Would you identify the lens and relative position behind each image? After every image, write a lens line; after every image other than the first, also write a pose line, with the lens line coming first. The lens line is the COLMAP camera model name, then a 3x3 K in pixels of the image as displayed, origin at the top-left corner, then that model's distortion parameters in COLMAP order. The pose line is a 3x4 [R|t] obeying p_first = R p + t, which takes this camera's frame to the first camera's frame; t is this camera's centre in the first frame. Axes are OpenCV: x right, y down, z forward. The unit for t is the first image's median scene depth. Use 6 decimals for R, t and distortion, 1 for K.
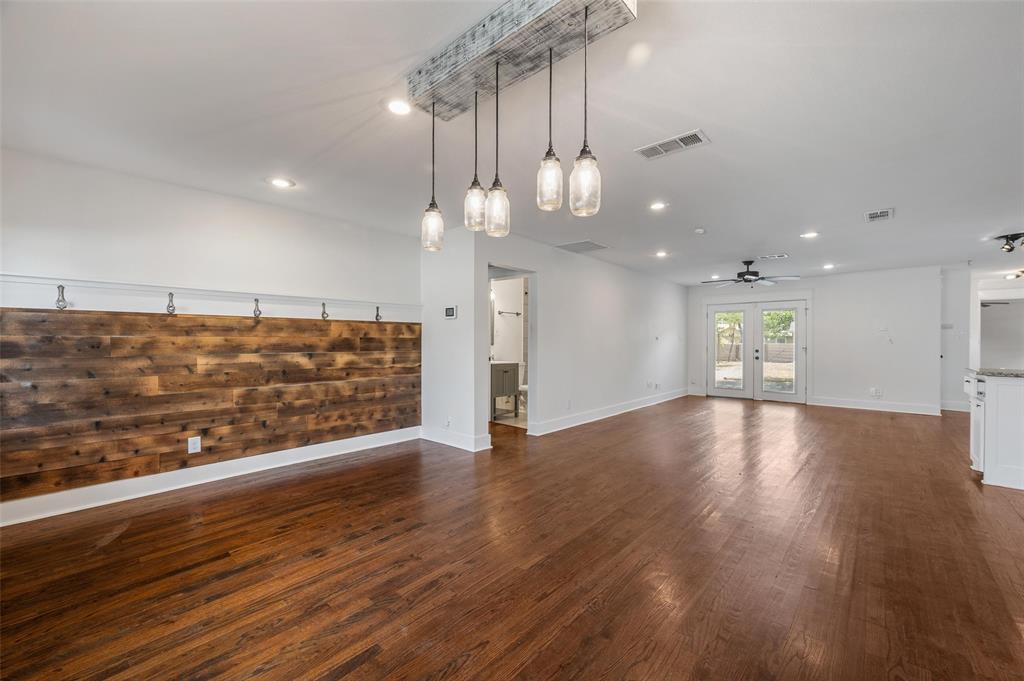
lens RADIAL K [[409.8, 0, 513.4], [0, 409.8, 345.5], [0, 0, 1]] dist [0.000772, 0.000091]
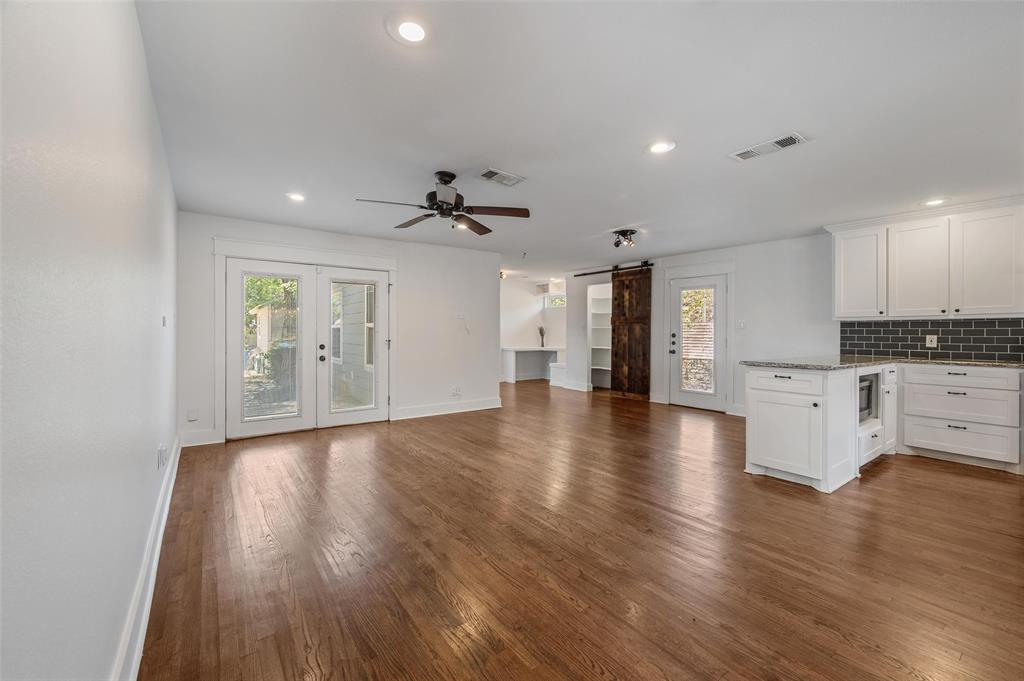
lens RADIAL K [[414.2, 0, 512.0], [0, 414.2, 336.5], [0, 0, 1]] dist [0.001986, 0.000128]
pose [[0.207930, -0.010934, 0.978083, 0.131401], [0.009294, 0.999914, 0.009202, -0.010169], [-0.978099, 0.007177, 0.208014, 1.300884]]
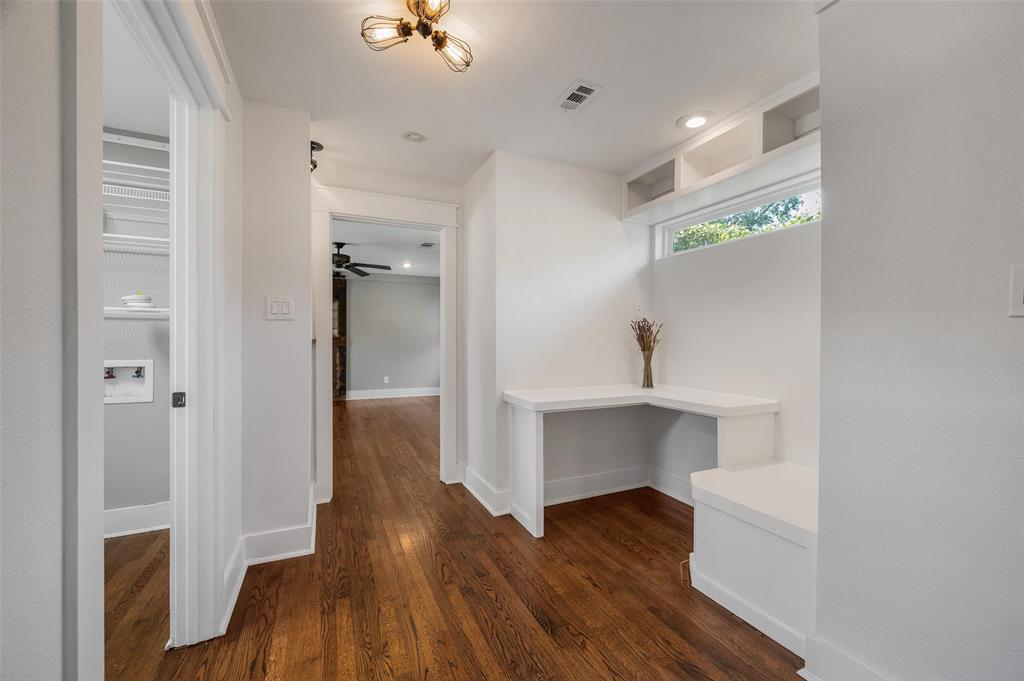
lens RADIAL K [[414.2, 0, 512.0], [0, 414.2, 336.5], [0, 0, 1]] dist [0.001986, 0.000128]
pose [[0.387397, 0.001012, 0.921912, 1.940406], [0.007135, 0.999966, -0.004096, -0.013196], [-0.921885, 0.008165, 0.387377, 1.593911]]
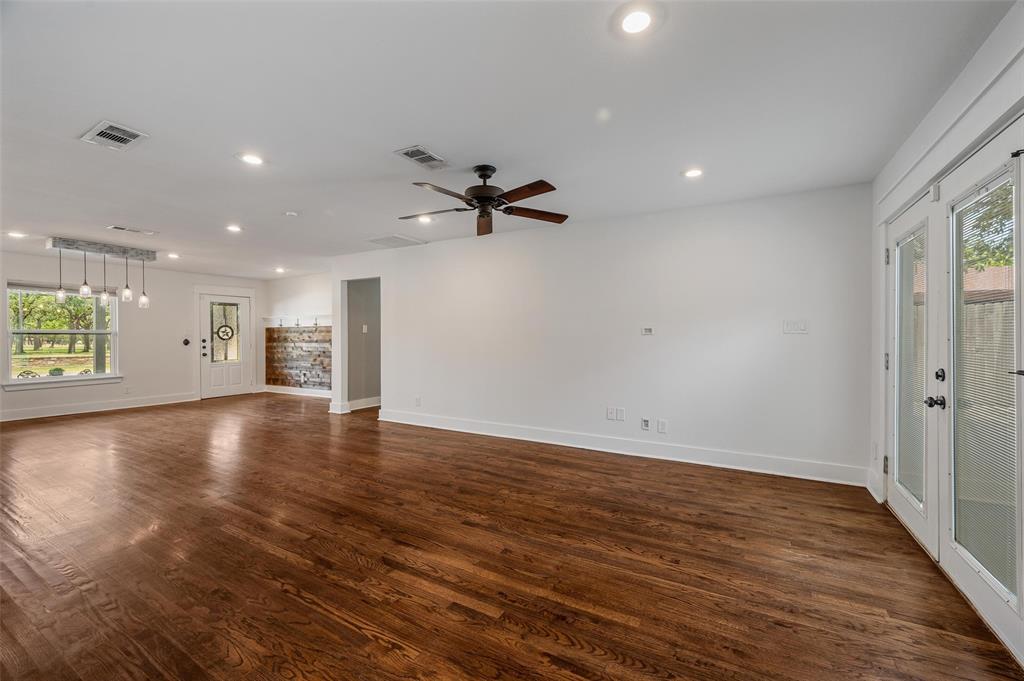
lens RADIAL K [[414.2, 0, 512.0], [0, 414.2, 336.5], [0, 0, 1]] dist [0.001986, 0.000128]
pose [[0.208228, -0.003063, -0.978076, 1.689149], [-0.009674, 0.999940, -0.005191, -0.012676], [0.978033, 0.010543, 0.208185, 1.493777]]
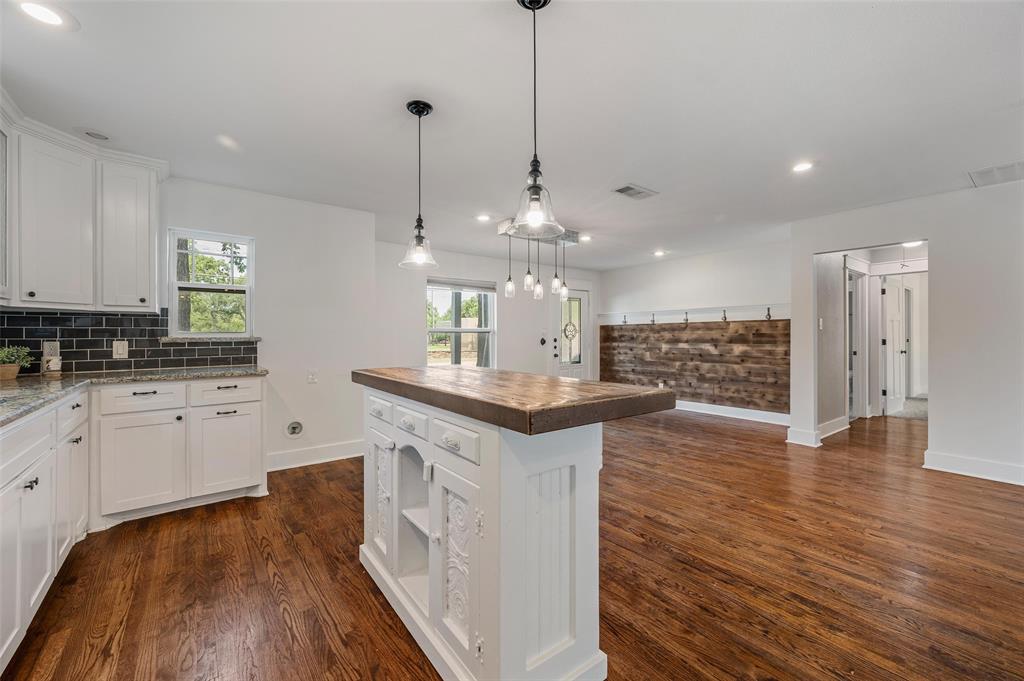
lens RADIAL K [[414.2, 0, 512.0], [0, 414.2, 336.5], [0, 0, 1]] dist [0.001986, 0.000128]
pose [[-0.185165, -0.003112, -0.982702, 1.203892], [-0.011490, 0.999933, -0.001001, 0.000945], [0.982640, 0.011106, -0.185189, 0.566857]]
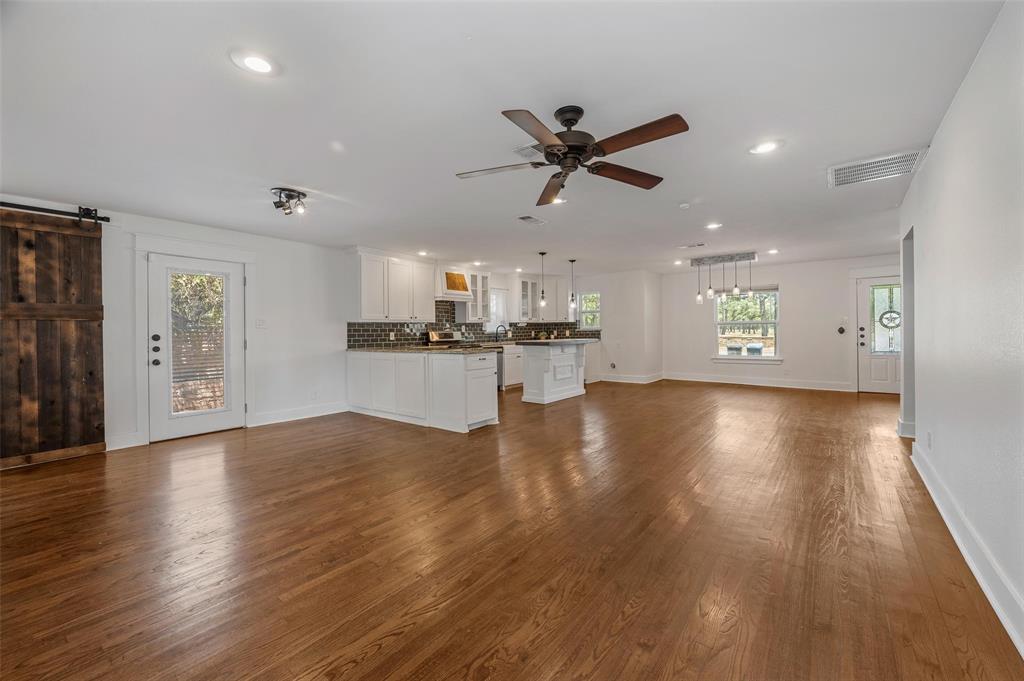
lens RADIAL K [[408.5, 0, 518.9], [0, 408.5, 330.1], [0, 0, 1]] dist [0.007571, -0.003657]
pose [[-0.997887, 0.009616, -0.064253, 1.034905], [0.008889, 0.999893, 0.011595, -0.017738], [0.064357, 0.010999, -0.997866, 2.205634]]
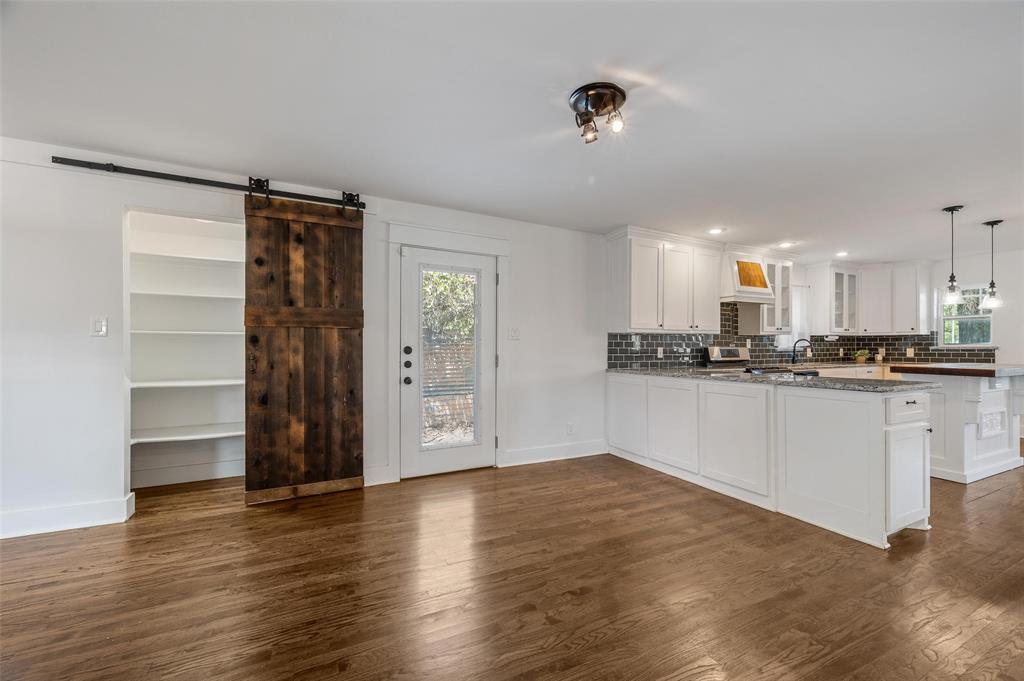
lens RADIAL K [[409.8, 0, 513.4], [0, 409.8, 345.5], [0, 0, 1]] dist [0.000772, 0.000091]
pose [[-0.926338, -0.002182, 0.376688, 1.407739], [0.001540, 0.999953, 0.009579, -0.011439], [-0.376691, 0.009454, -0.926291, 1.773611]]
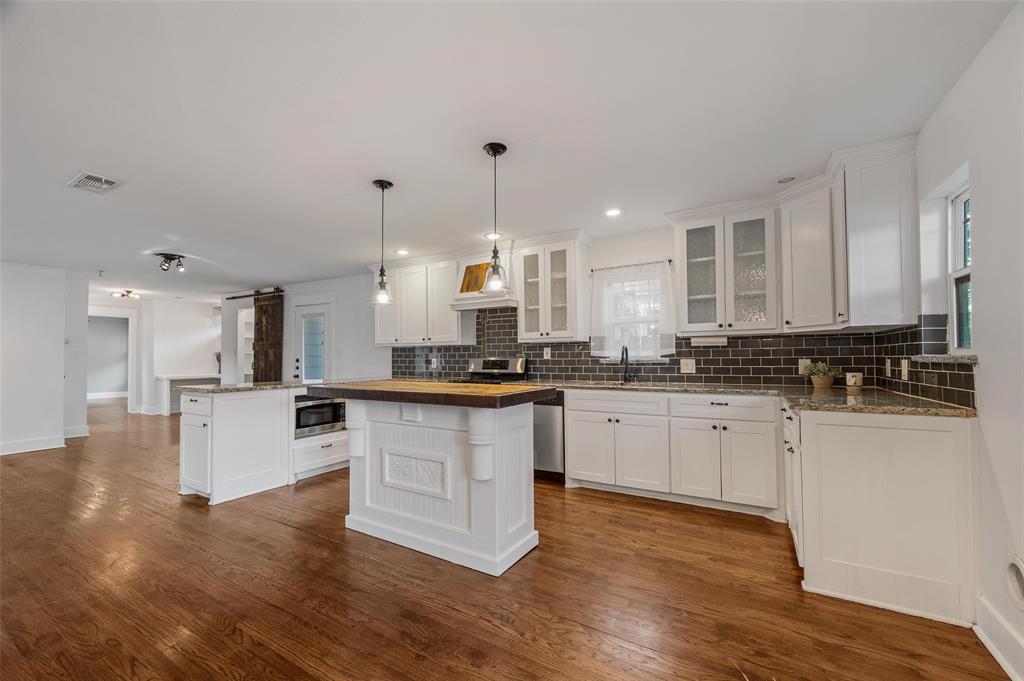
lens RADIAL K [[409.8, 0, 513.4], [0, 409.8, 345.5], [0, 0, 1]] dist [0.000772, 0.000091]
pose [[-0.194632, 0.024229, 0.980577, 0.051422], [0.018466, 0.999608, -0.021034, -0.002395], [-0.980702, 0.014013, -0.195003, 0.429617]]
